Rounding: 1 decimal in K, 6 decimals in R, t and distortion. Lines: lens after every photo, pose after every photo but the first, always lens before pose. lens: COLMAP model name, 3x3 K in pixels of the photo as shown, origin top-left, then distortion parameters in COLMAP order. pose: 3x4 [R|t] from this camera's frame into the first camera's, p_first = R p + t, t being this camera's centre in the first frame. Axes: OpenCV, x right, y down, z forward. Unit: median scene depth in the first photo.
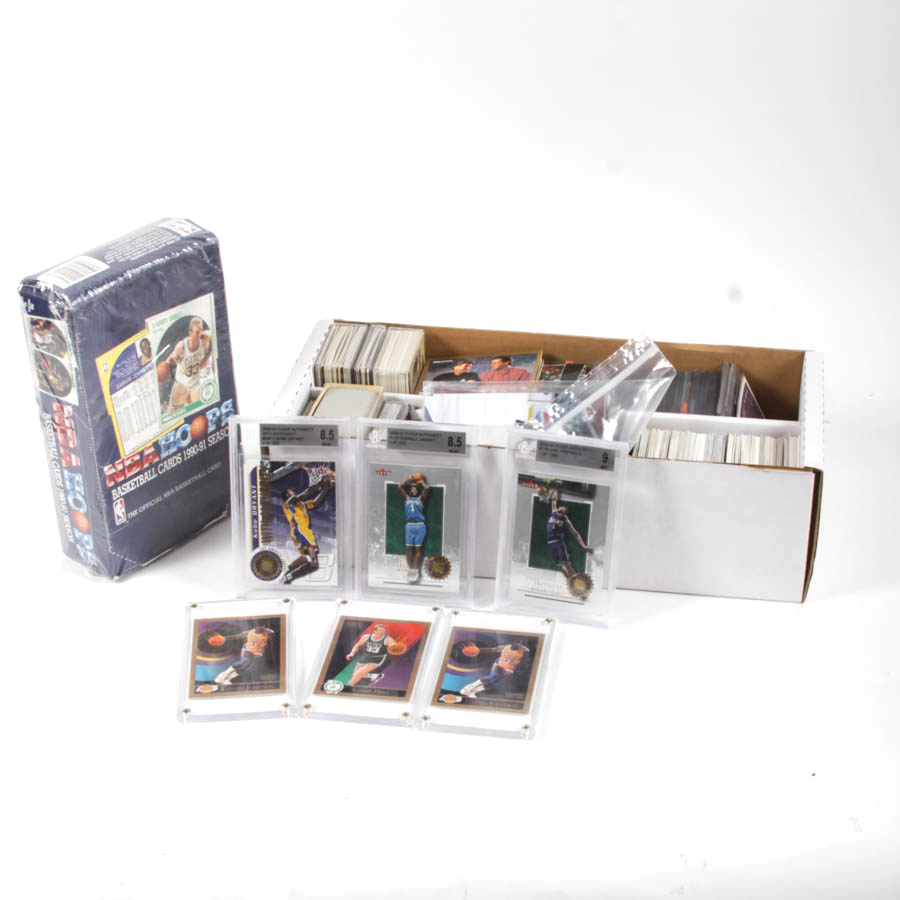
lens RADIAL K [[1378.8, 0, 452.0], [0, 1378.8, 449.1], [0, 0, 1]] dist [-0.052417, 0.000000]
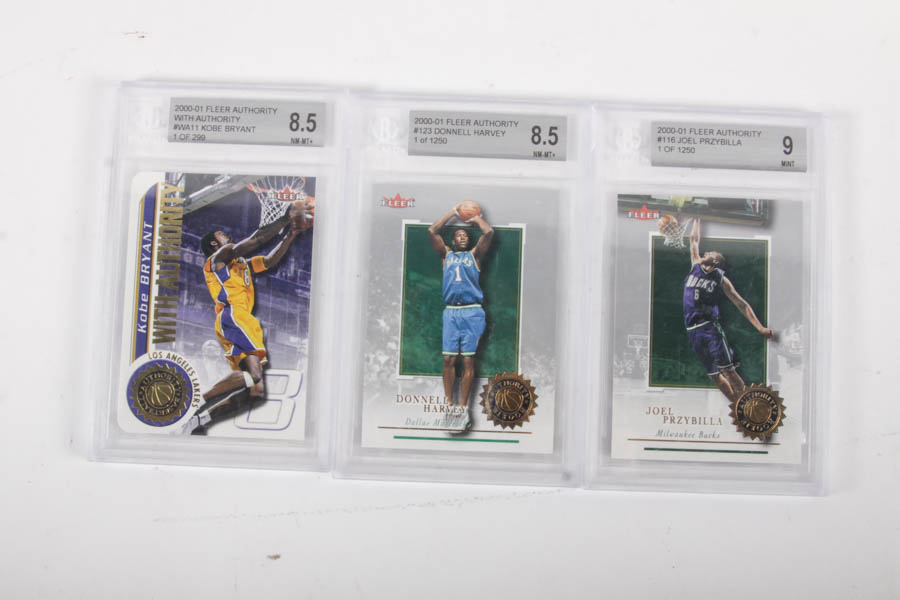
lens RADIAL K [[1351.7, 0, 449.3], [0, 1351.7, 306.5], [0, 0, 1]] dist [0.246154, 0.000000]
pose [[0.999261, 0.030867, -0.022899, -0.020857], [-0.027559, 0.990748, 0.132884, -0.013418], [0.026788, -0.132154, 0.990867, 0.514700]]
